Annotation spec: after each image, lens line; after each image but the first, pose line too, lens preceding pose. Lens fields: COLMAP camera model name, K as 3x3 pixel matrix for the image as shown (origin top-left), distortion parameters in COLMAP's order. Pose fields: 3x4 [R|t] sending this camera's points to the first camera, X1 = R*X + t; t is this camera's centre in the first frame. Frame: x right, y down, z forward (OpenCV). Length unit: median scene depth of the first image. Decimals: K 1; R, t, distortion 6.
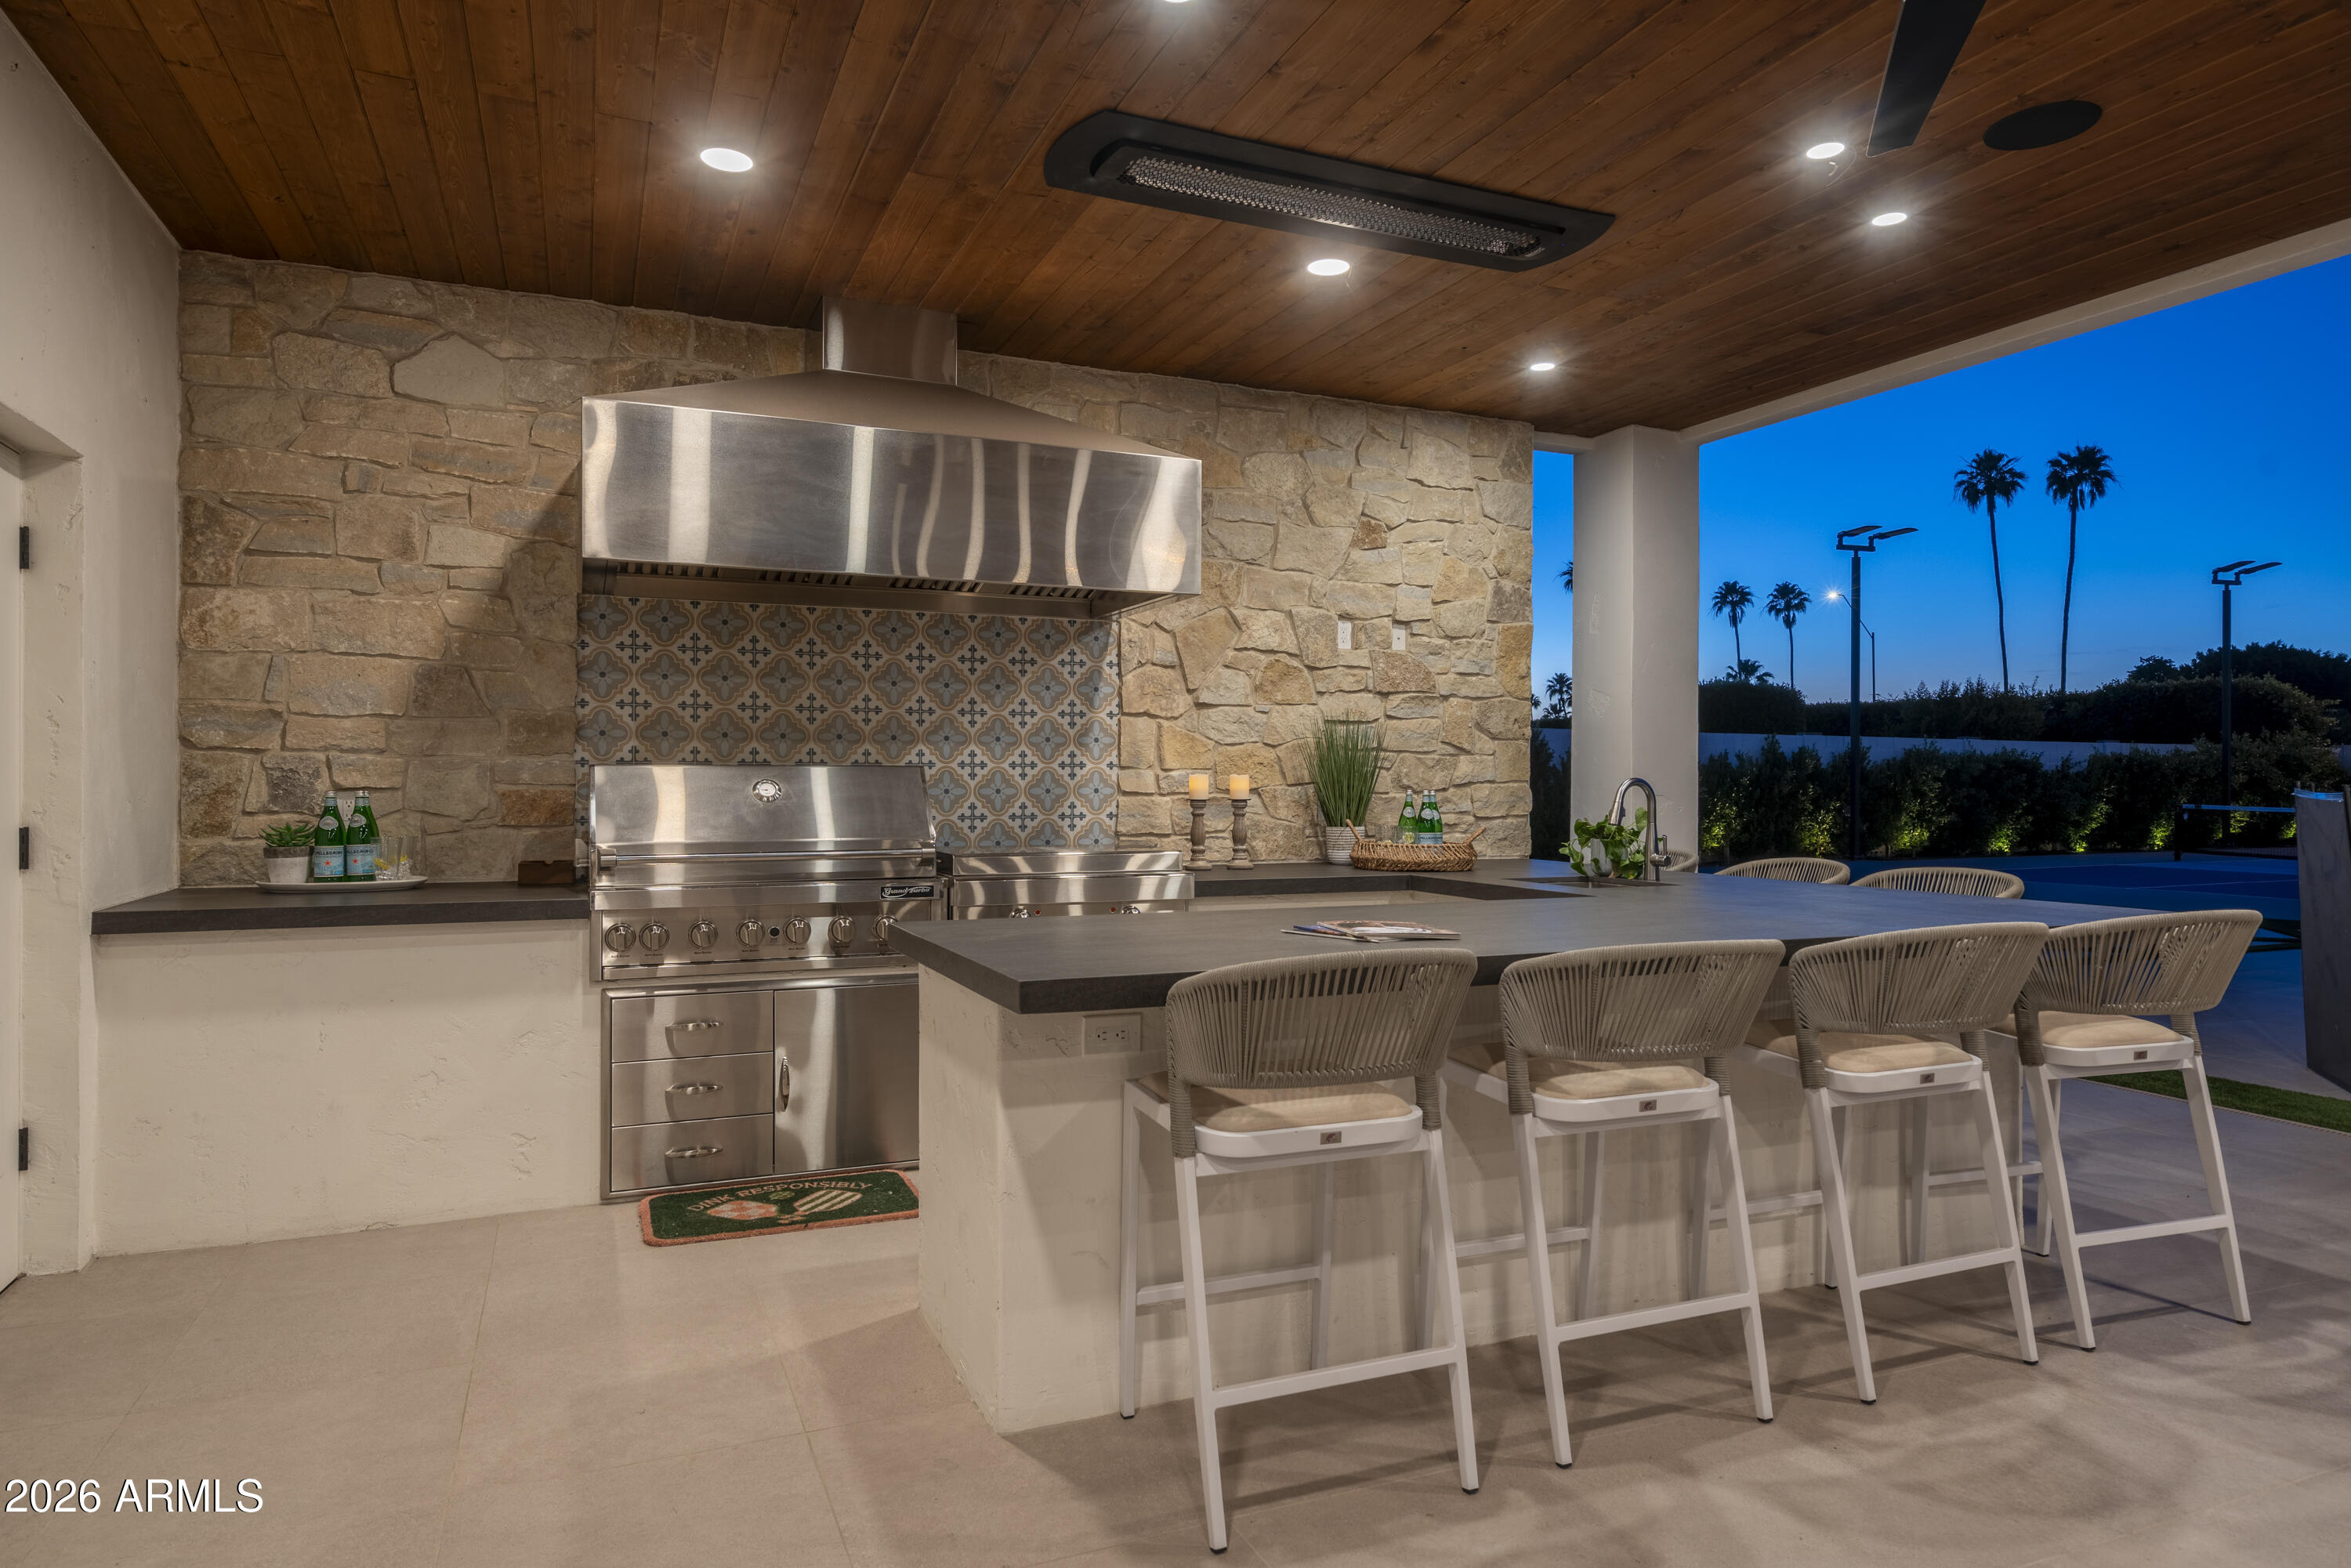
lens RADIAL K [[1308.9, 0, 1136.0], [0, 1308.9, 791.5], [0, 0, 1]] dist [-0.008077, 0.000407]
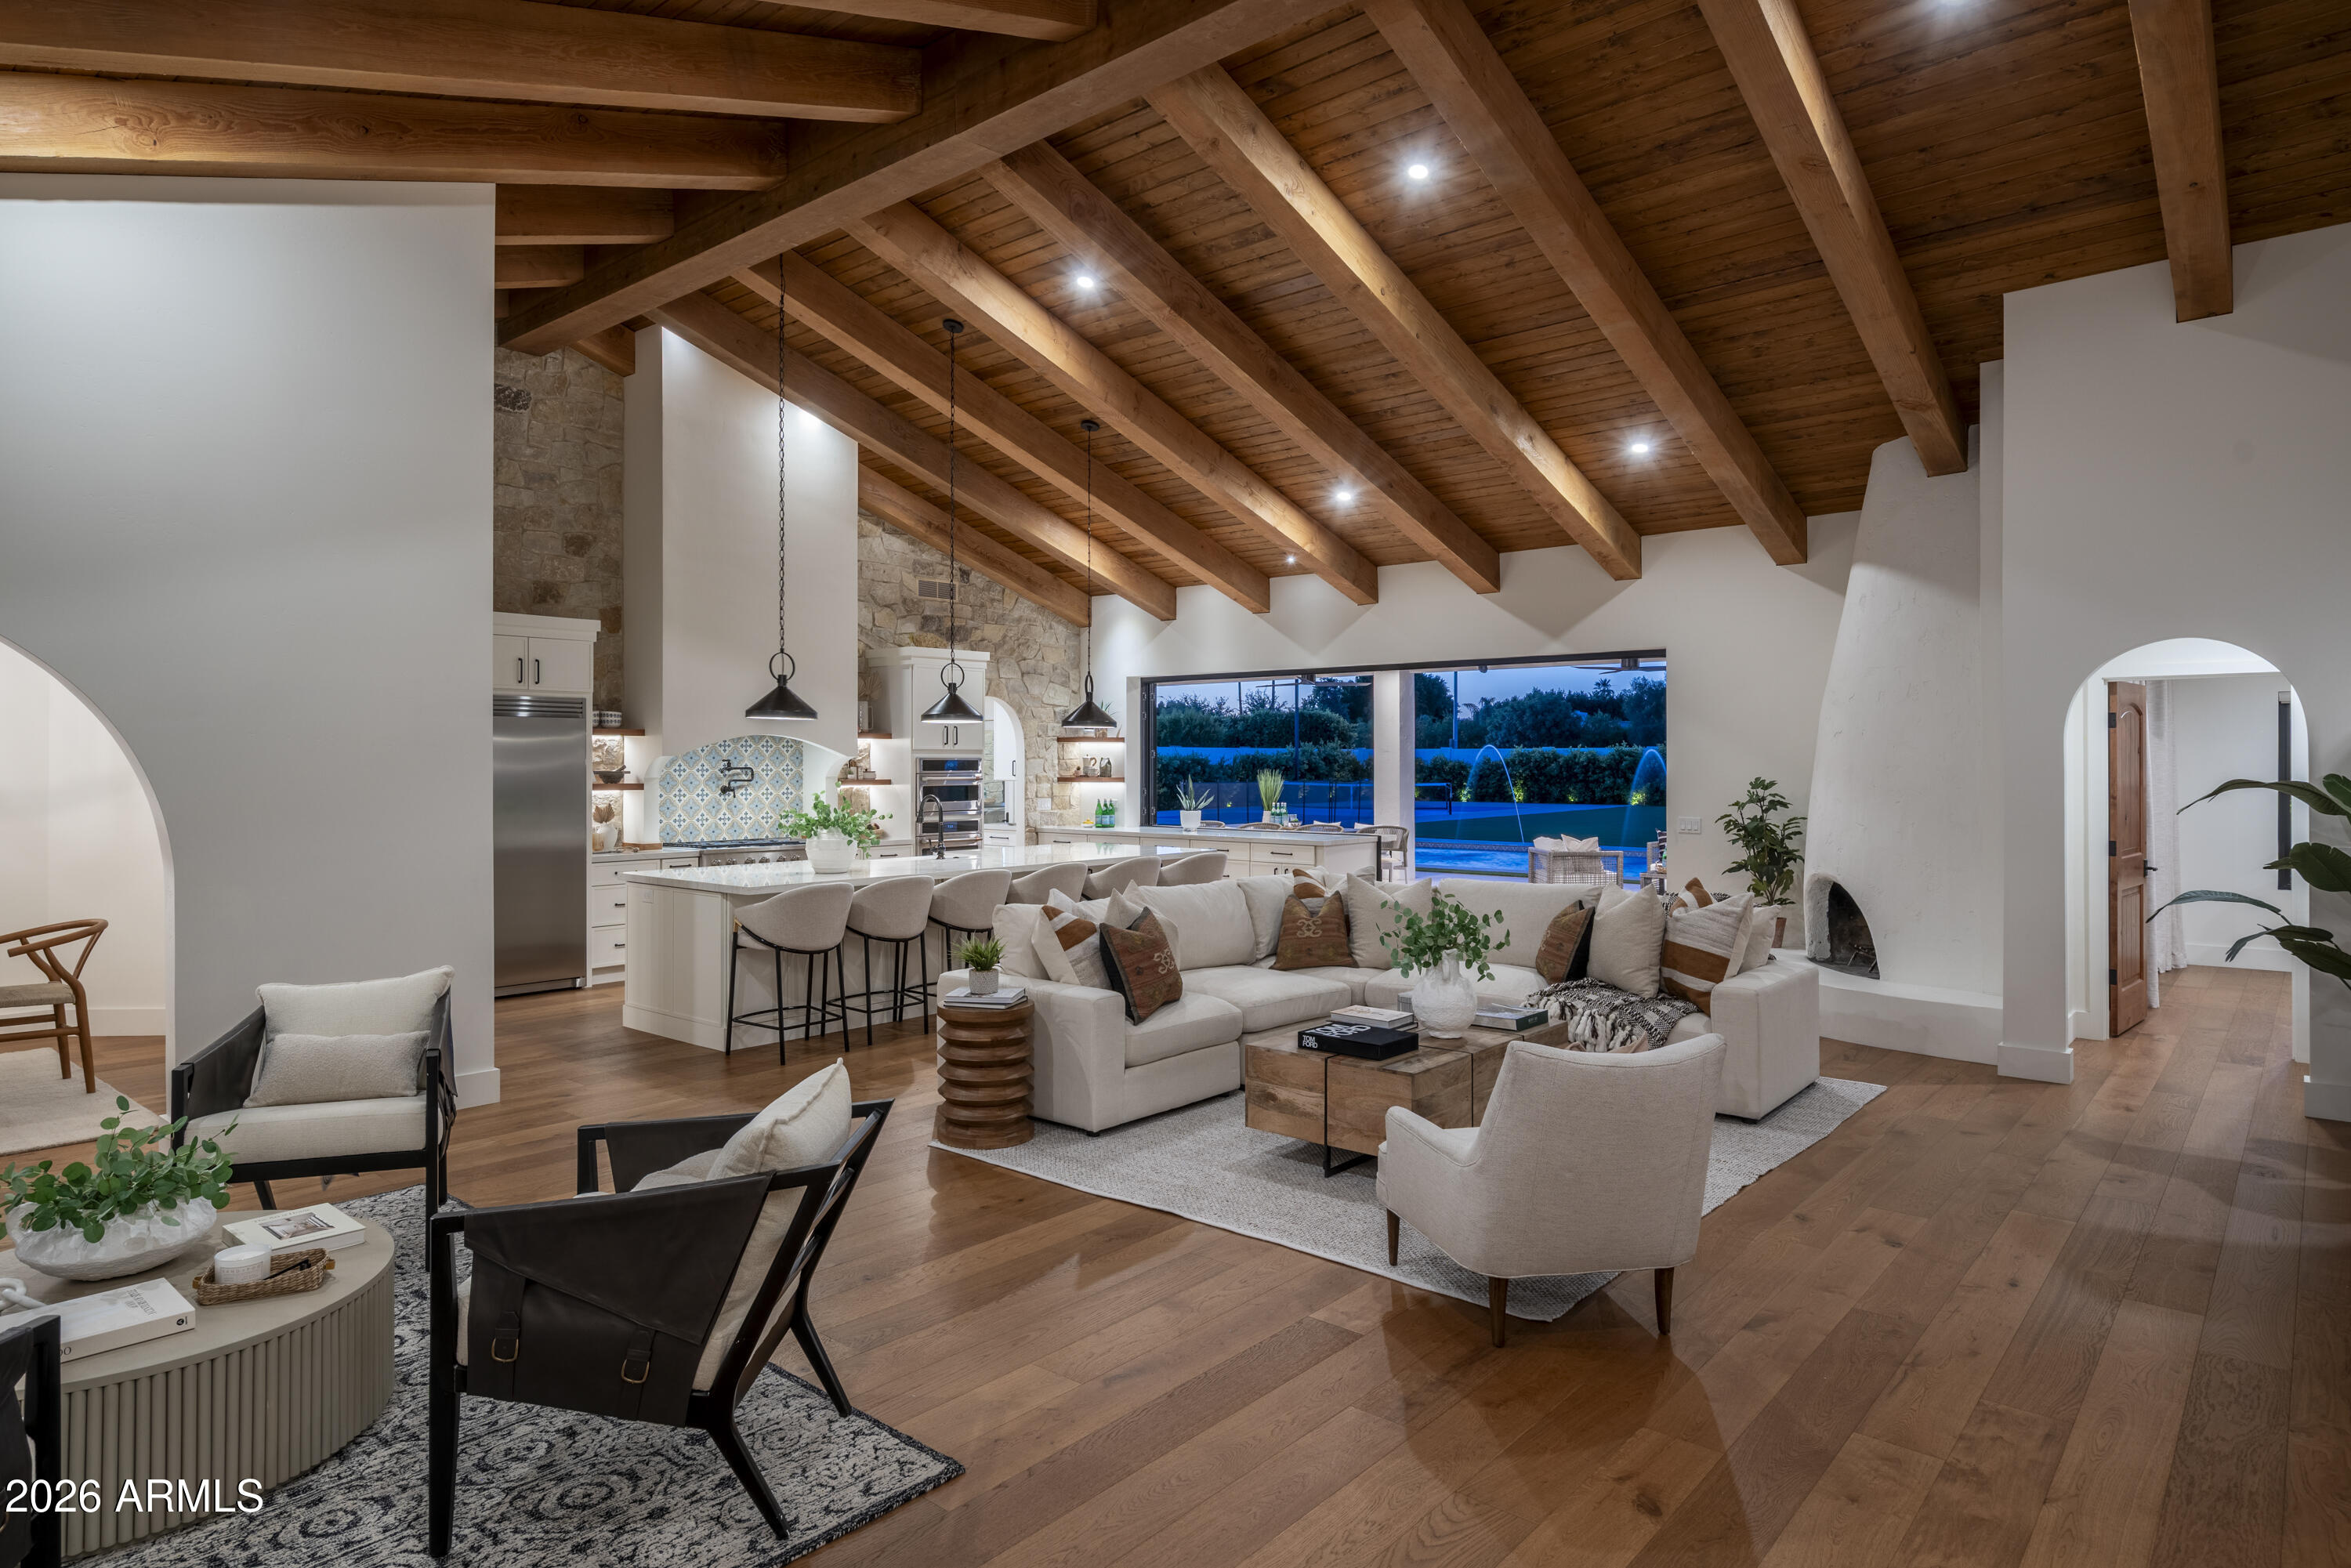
lens RADIAL K [[1384.0, 0, 1144.2], [0, 1384.0, 759.5], [0, 0, 1]] dist [0.008864, -0.000310]
pose [[0.886234, -0.004177, 0.463218, -1.200310], [0.007569, 0.999956, -0.005463, -0.050134], [-0.463175, 0.008347, 0.886227, -2.822721]]
